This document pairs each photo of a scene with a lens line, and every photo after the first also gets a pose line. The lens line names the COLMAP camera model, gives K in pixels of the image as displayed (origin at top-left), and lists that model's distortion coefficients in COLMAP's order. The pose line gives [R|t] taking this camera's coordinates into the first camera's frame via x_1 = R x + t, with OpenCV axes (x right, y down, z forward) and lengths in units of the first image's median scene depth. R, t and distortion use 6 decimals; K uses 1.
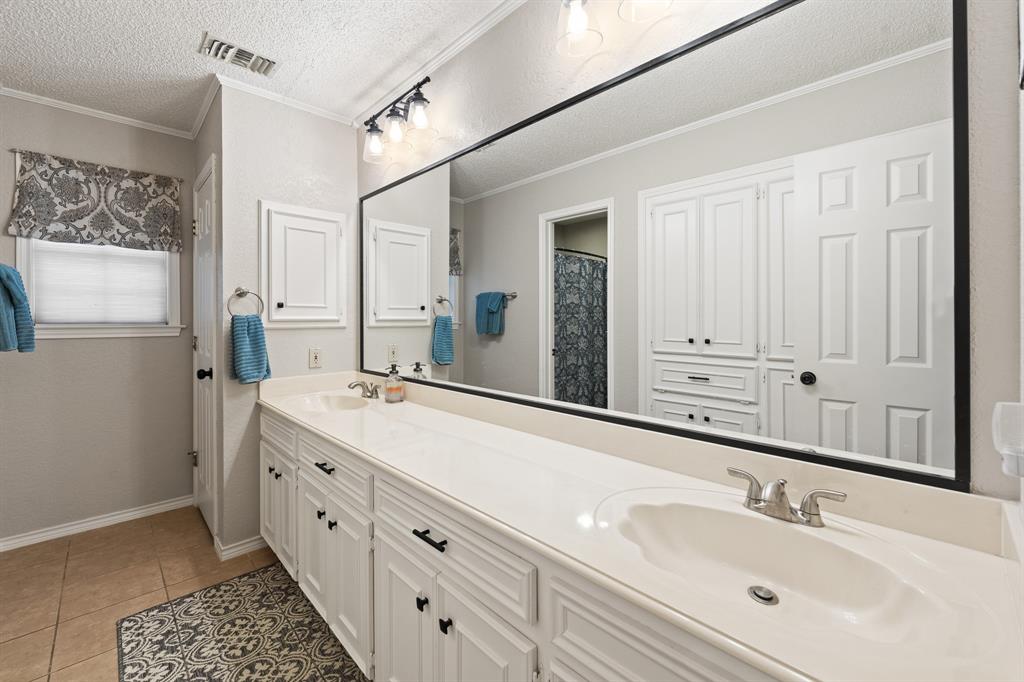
lens RADIAL K [[424.1, 0, 518.4], [0, 424.1, 315.9], [0, 0, 1]] dist [-0.004041, 0.000811]
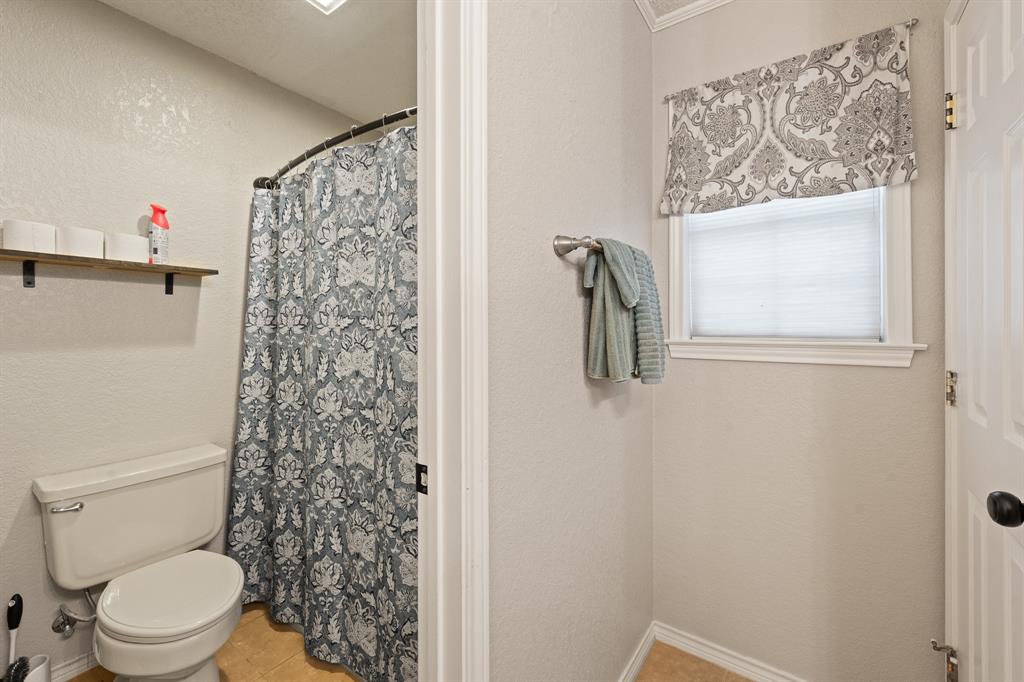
lens RADIAL K [[424.1, 0, 512.3], [0, 424.1, 332.7], [0, 0, 1]] dist [-0.004041, 0.000811]
pose [[0.162922, 0.001162, -0.986638, -0.464590], [0.003551, 0.999992, 0.001764, 0.008290], [0.986633, -0.003791, 0.162916, 0.553746]]
